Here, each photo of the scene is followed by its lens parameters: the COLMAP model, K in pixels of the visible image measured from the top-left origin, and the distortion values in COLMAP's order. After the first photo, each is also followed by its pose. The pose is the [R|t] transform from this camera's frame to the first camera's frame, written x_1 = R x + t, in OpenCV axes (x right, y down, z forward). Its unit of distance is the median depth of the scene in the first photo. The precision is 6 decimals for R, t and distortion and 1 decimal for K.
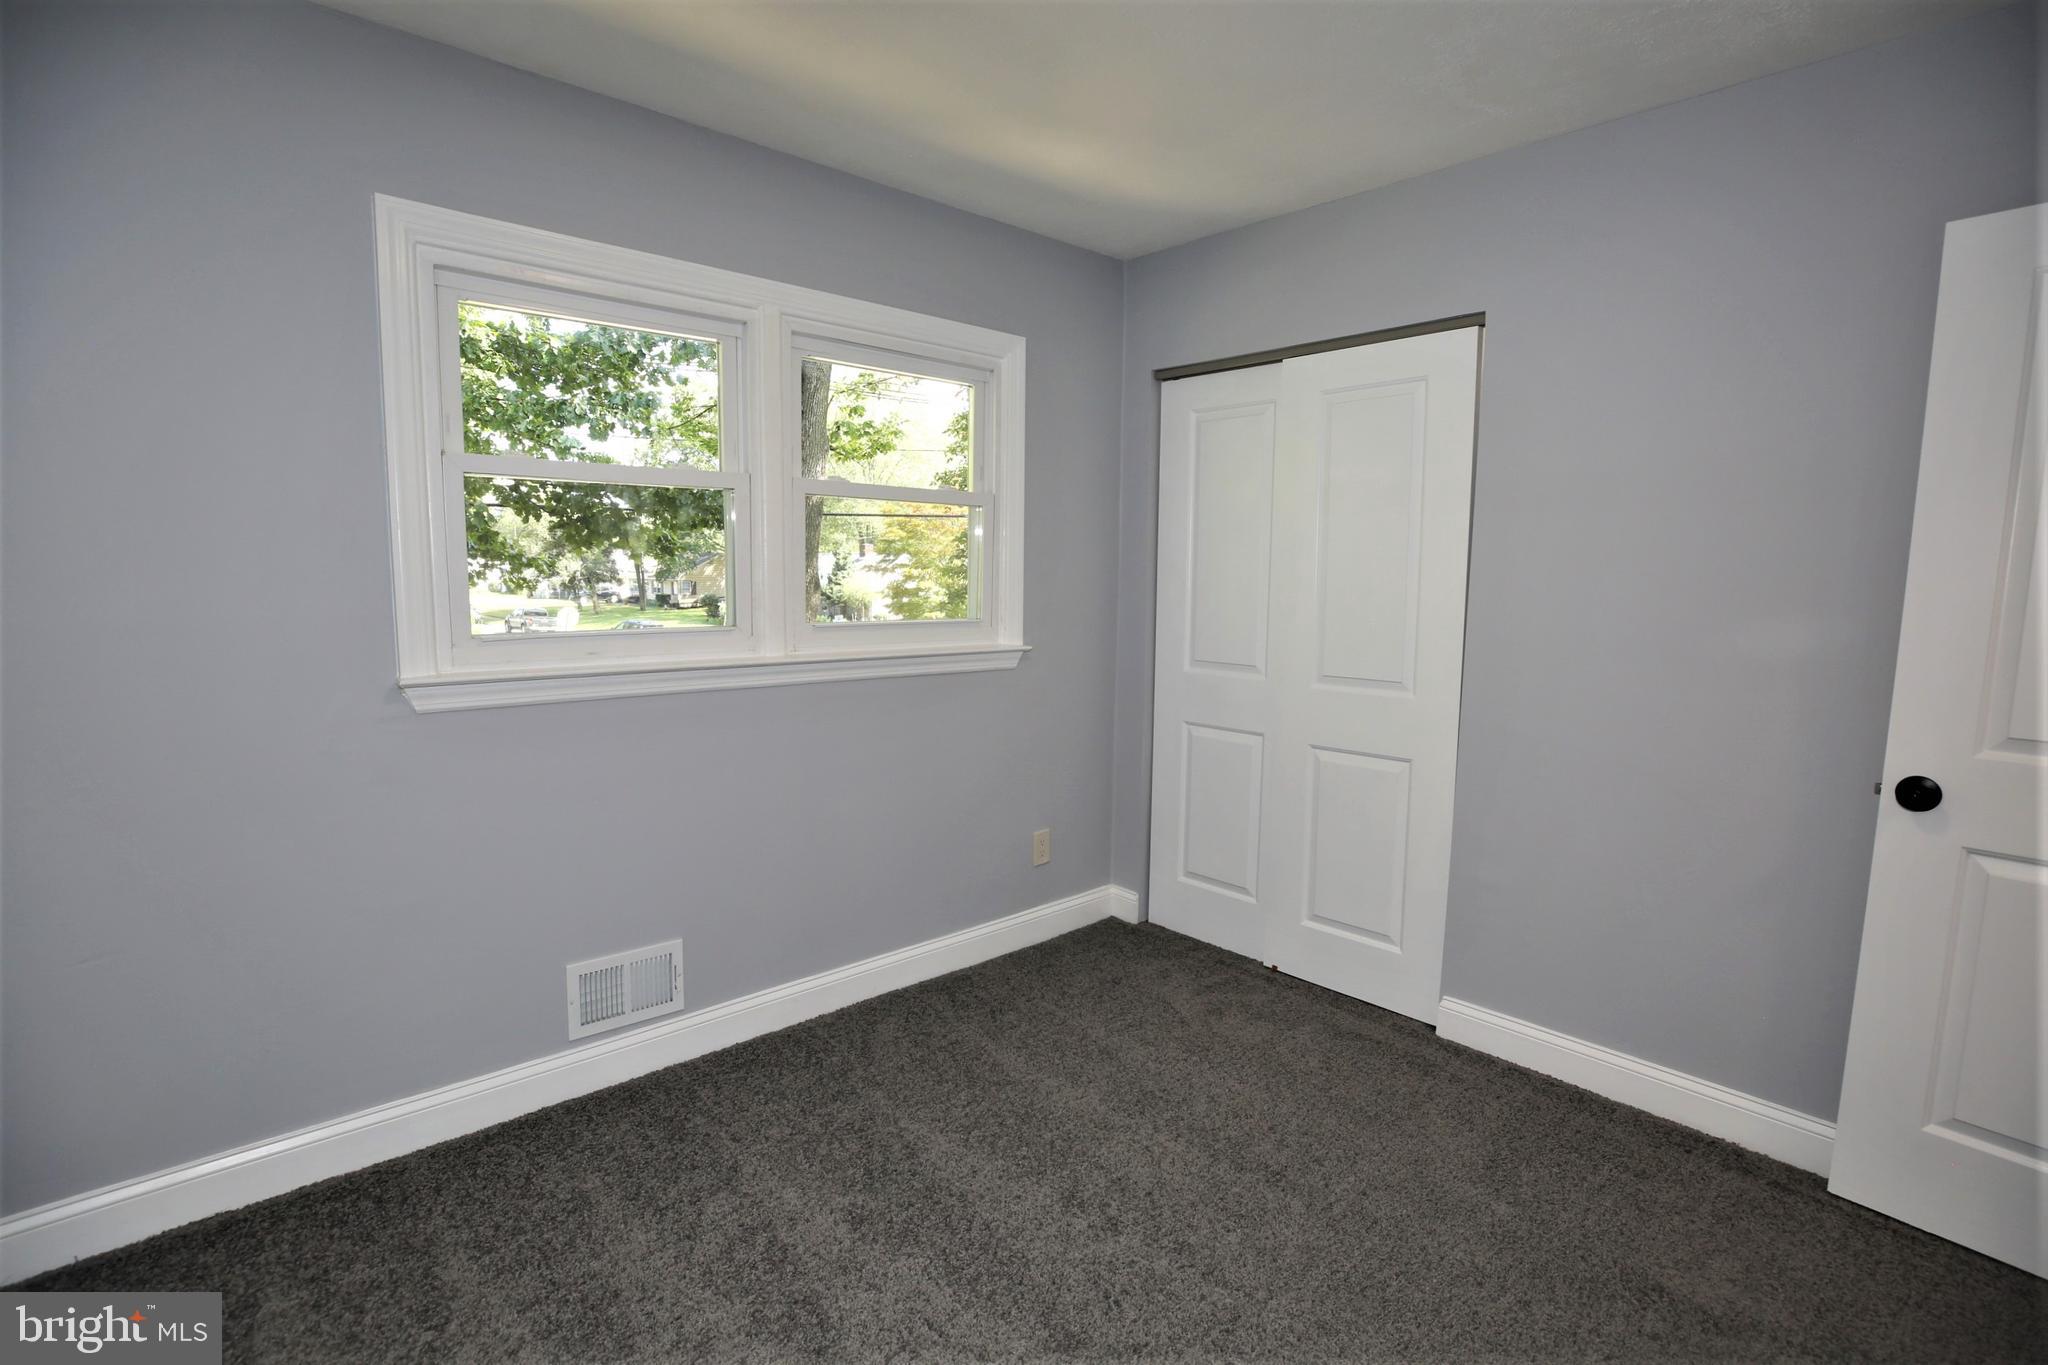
lens RADIAL K [[984.5, 0, 1024.0], [0, 984.5, 682.5], [0, 0, 1]] dist [-0.047319, 0.012953]
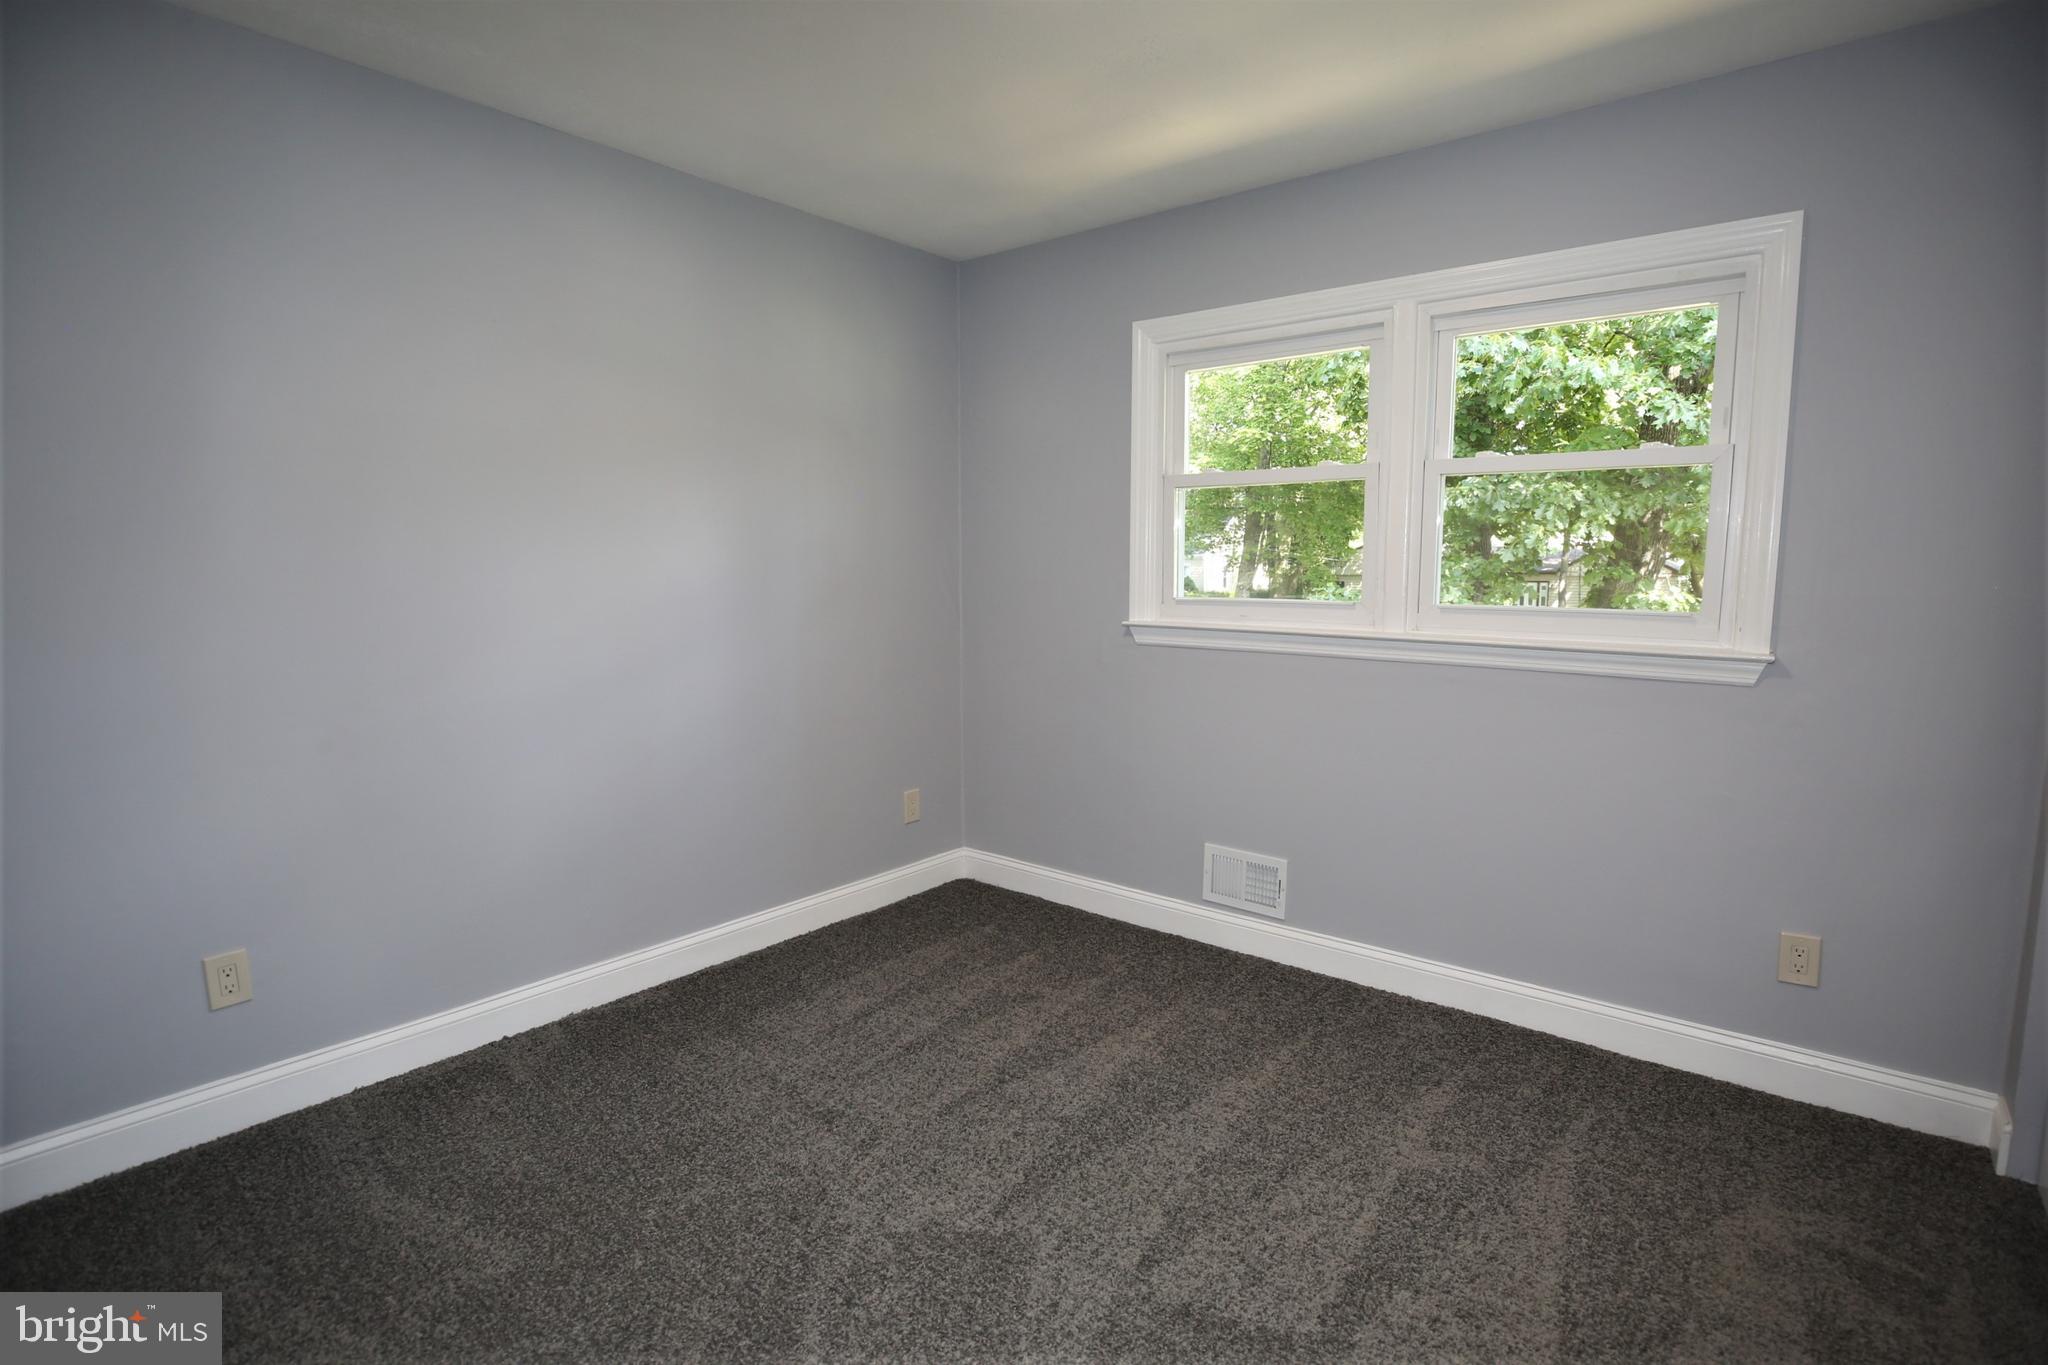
lens RADIAL K [[984.5, 0, 1024.0], [0, 984.5, 682.5], [0, 0, 1]] dist [-0.047319, 0.012953]
pose [[0.142064, 0.100390, -0.984754, 0.763453], [-0.120543, 0.989194, 0.083452, -0.013866], [0.982490, 0.106849, 0.152630, 0.477632]]
